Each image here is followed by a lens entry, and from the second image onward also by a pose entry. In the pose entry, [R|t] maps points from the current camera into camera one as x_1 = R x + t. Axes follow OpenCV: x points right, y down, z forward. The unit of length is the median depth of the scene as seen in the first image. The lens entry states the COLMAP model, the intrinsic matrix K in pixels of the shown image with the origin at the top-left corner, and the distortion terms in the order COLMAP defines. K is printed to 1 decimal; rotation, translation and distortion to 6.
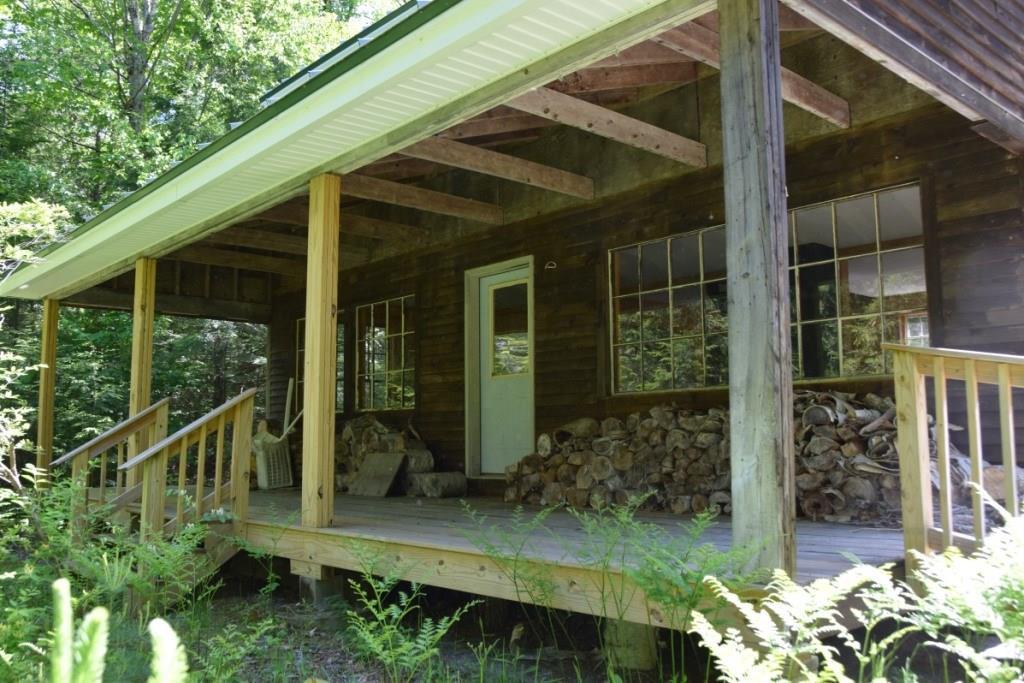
lens RADIAL K [[890.5, 0, 512.7], [0, 890.5, 345.6], [0, 0, 1]] dist [-0.038771, -0.001712]
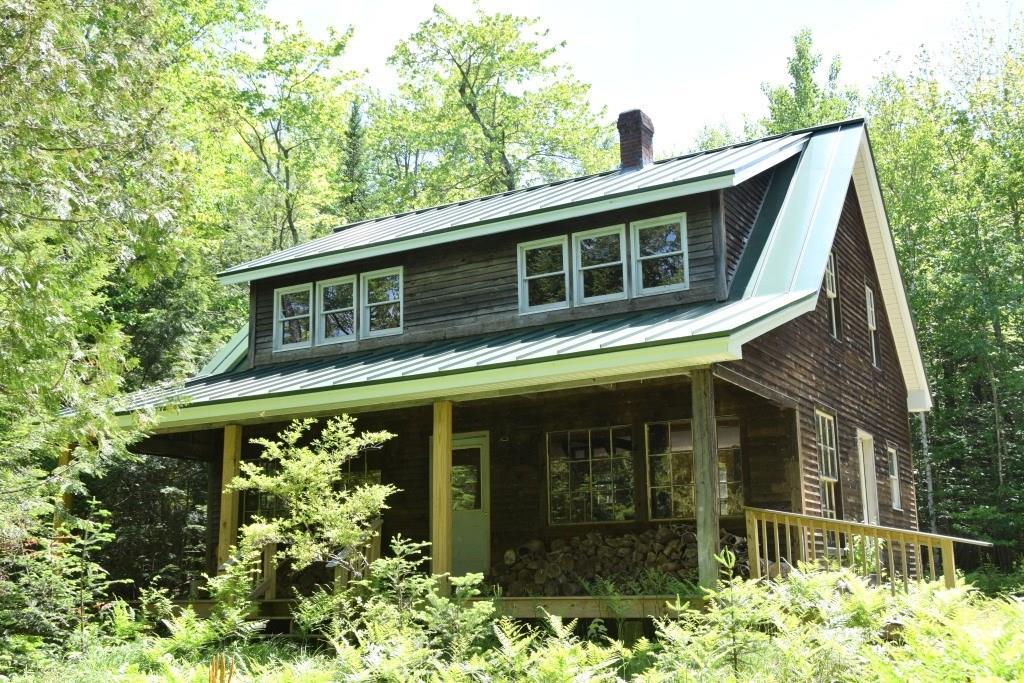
lens RADIAL K [[1121.0, 0, 510.3], [0, 1121.0, 339.6], [0, 0, 1]] dist [0.020761, 0.000000]
pose [[0.948895, 0.060778, 0.309683, -0.674163], [-0.027299, 0.993410, -0.111320, -0.055357], [-0.314408, 0.097177, 0.944301, -1.019798]]
